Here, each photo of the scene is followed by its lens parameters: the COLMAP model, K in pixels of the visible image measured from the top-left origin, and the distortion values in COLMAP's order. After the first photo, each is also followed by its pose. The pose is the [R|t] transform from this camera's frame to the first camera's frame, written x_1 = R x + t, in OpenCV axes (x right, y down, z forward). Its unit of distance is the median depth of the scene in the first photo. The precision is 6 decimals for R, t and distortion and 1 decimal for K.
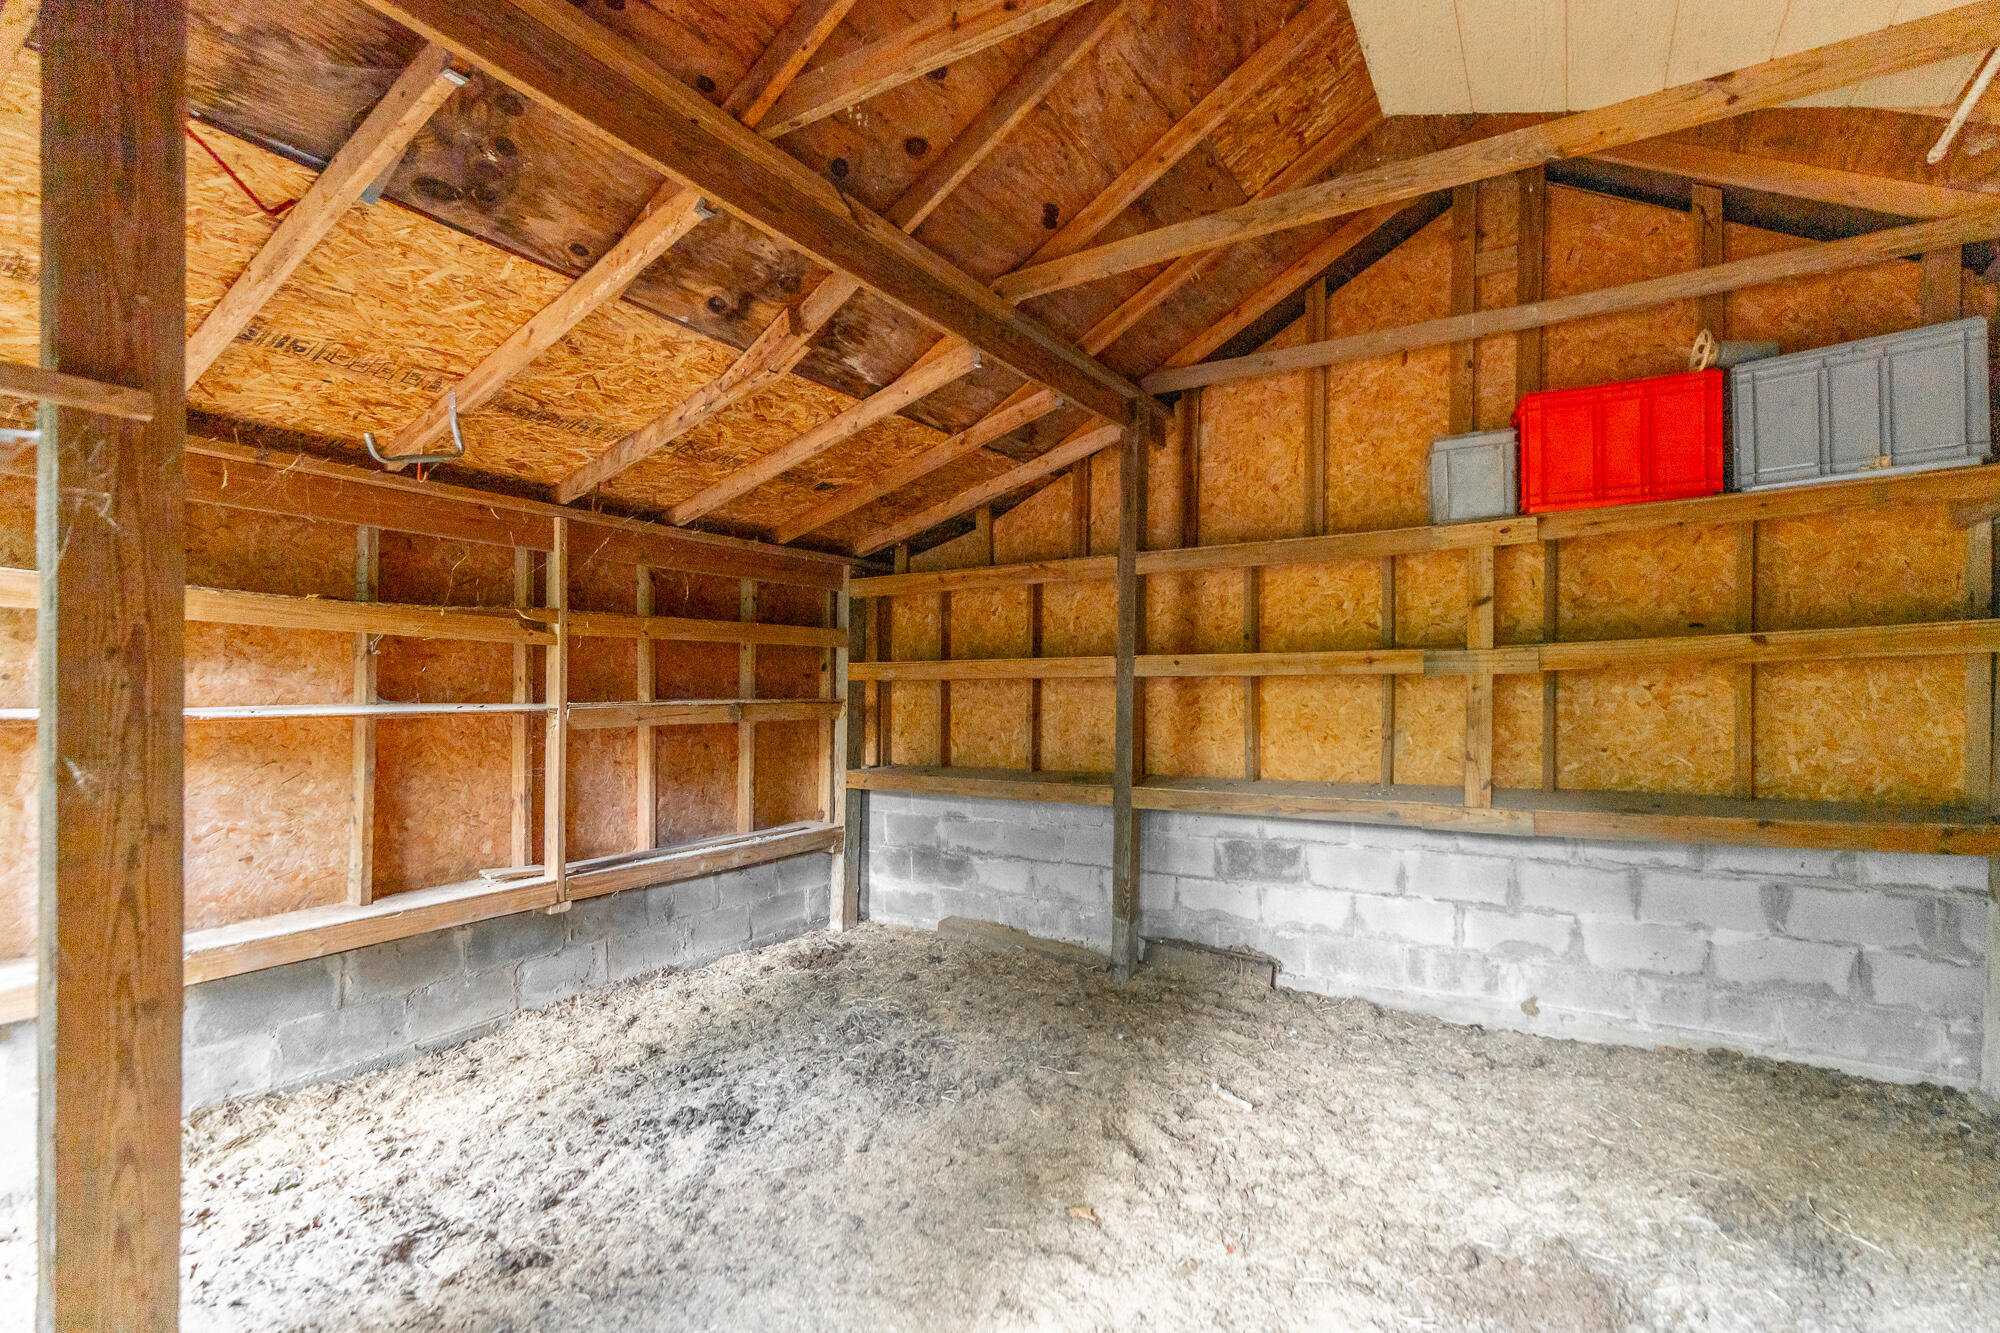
lens RADIAL K [[908.3, 0, 1002.7], [0, 908.3, 681.9], [0, 0, 1]] dist [0.006330, -0.000299]
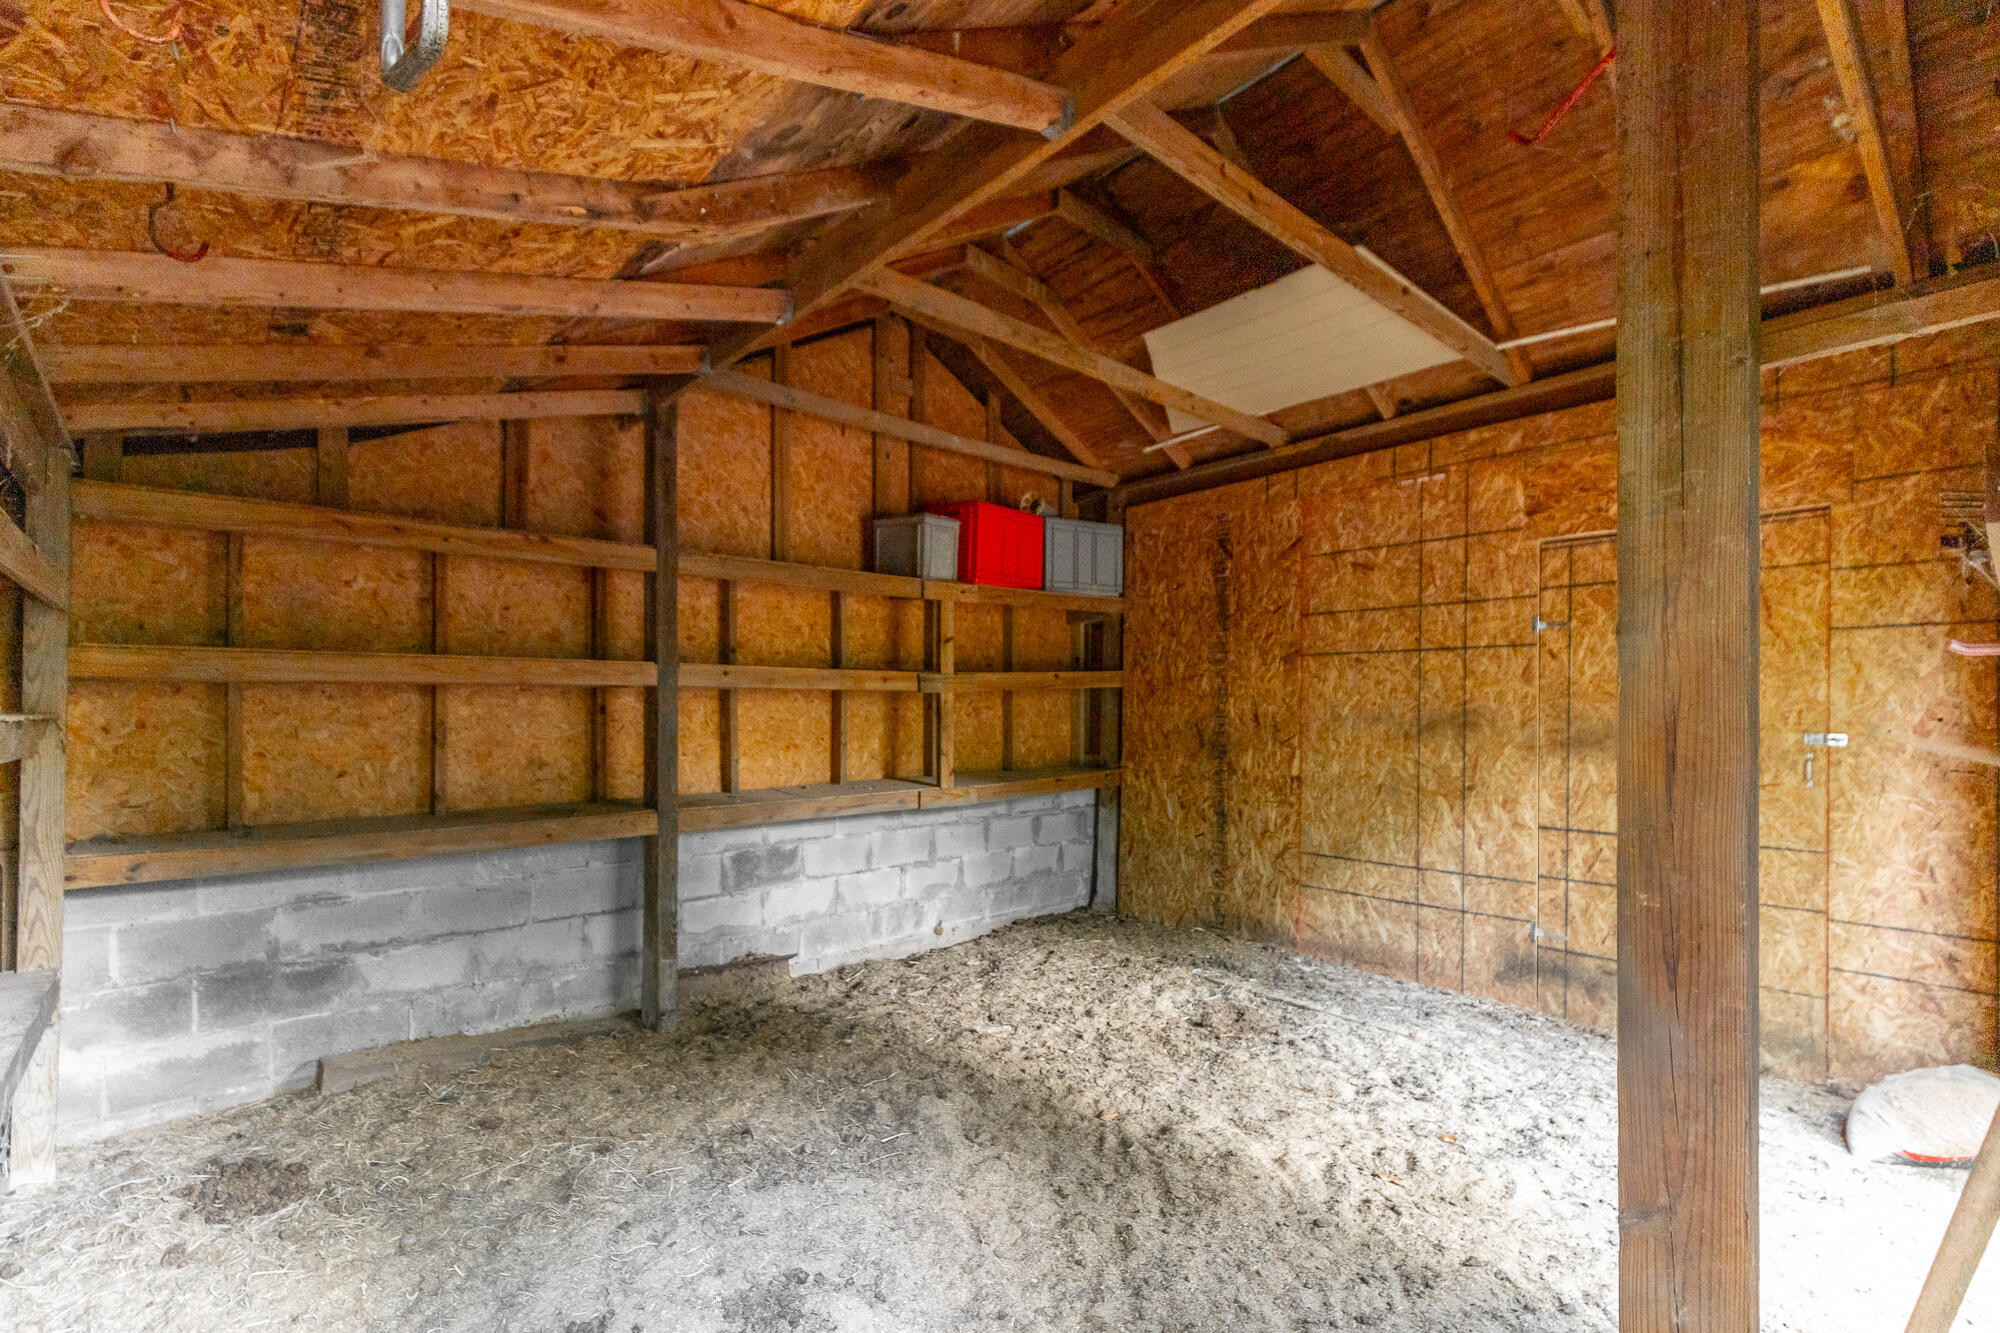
lens RADIAL K [[908.3, 0, 1027.7], [0, 908.3, 702.0], [0, 0, 1]] dist [0.006330, -0.000299]
pose [[0.263760, 0.007027, 0.964563, -0.633600], [-0.012373, 0.999916, -0.003902, 0.008027], [-0.964509, -0.010905, 0.263825, 0.425755]]
